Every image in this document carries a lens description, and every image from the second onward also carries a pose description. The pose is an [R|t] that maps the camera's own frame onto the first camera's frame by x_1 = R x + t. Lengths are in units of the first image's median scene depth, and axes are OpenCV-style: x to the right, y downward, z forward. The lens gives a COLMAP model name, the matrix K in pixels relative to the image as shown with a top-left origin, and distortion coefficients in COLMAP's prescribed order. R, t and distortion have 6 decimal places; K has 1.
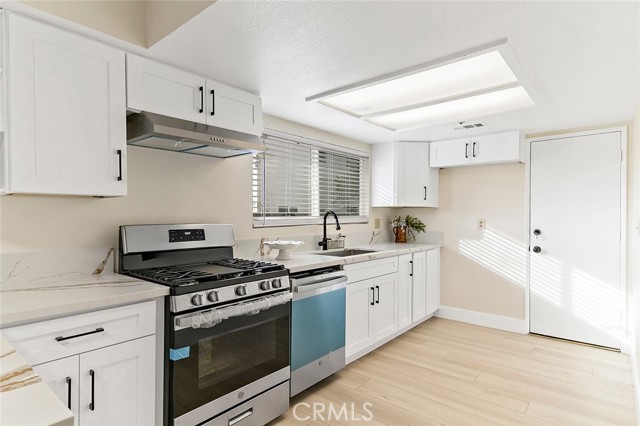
lens RADIAL K [[352.5, 0, 320.2], [0, 352.5, 216.2], [0, 0, 1]] dist [0.019325, -0.001483]
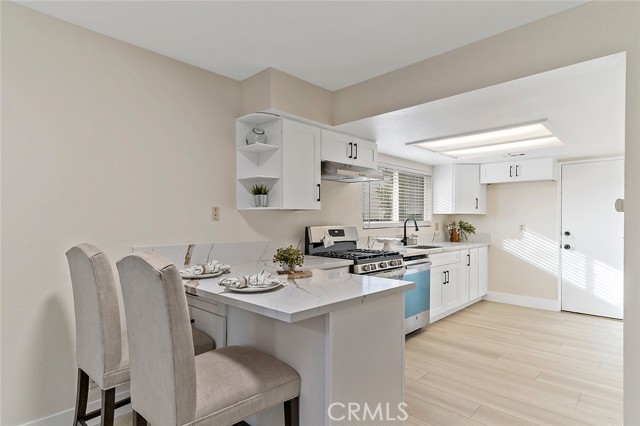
lens RADIAL K [[352.5, 0, 317.5], [0, 352.5, 219.2], [0, 0, 1]] dist [0.019325, -0.001483]
pose [[0.997793, 0.002311, -0.066362, -0.238812], [-0.002544, 0.999991, -0.003430, -0.001984], [0.066353, 0.003591, 0.997790, -0.401891]]
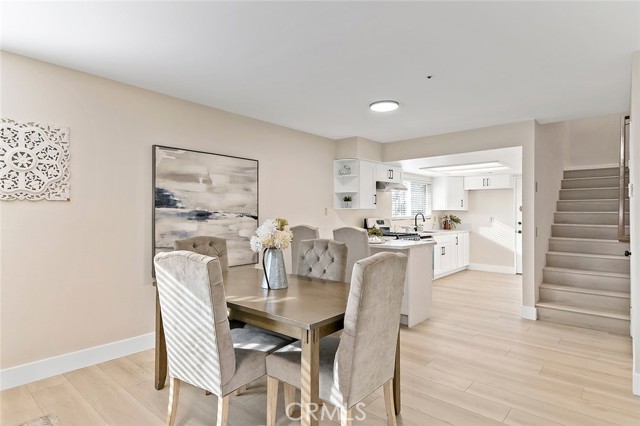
lens RADIAL K [[352.5, 0, 315.5], [0, 352.5, 208.0], [0, 0, 1]] dist [0.019325, -0.001483]
pose [[0.999482, 0.000236, -0.032167, -0.524656], [-0.000814, 0.999839, -0.017953, -0.004611], [0.032158, 0.017970, 0.999321, -1.141289]]
